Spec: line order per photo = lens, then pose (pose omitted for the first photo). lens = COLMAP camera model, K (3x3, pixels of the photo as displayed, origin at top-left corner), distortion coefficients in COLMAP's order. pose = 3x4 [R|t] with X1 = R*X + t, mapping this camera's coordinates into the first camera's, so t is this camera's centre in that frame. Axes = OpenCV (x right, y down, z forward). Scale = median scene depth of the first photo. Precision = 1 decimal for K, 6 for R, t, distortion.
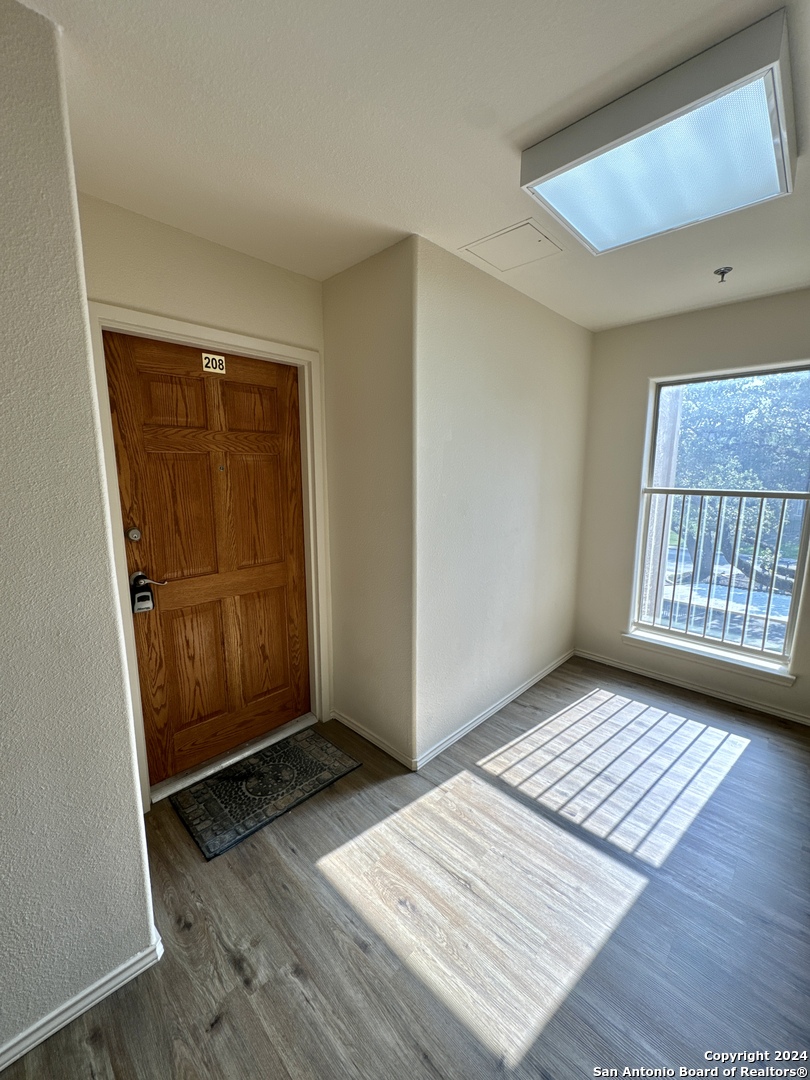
lens RADIAL K [[432.7, 0, 404.2], [0, 432.7, 535.9], [0, 0, 1]] dist [-0.003867, 0.000540]
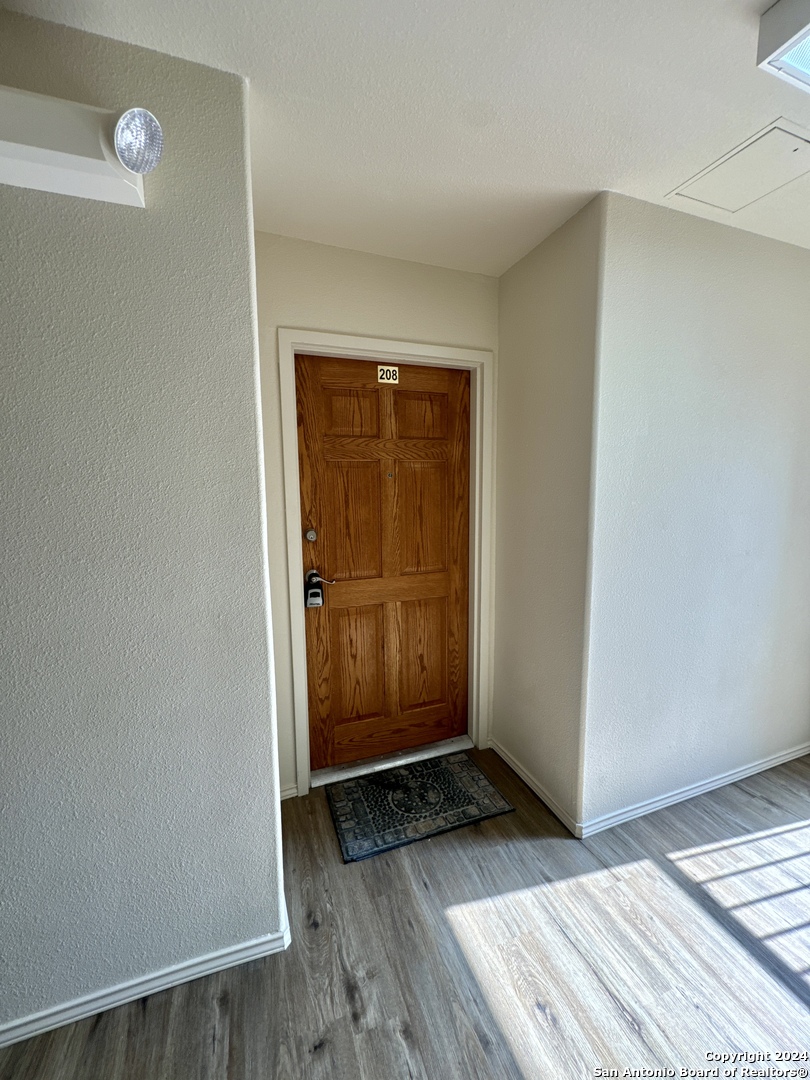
lens RADIAL K [[432.7, 0, 403.3], [0, 432.7, 536.8], [0, 0, 1]] dist [-0.003867, 0.000540]
pose [[0.904058, 0.040461, -0.425491, 0.053887], [-0.055610, 0.998182, -0.023239, 0.012524], [0.423777, 0.044671, 0.904664, 0.103702]]
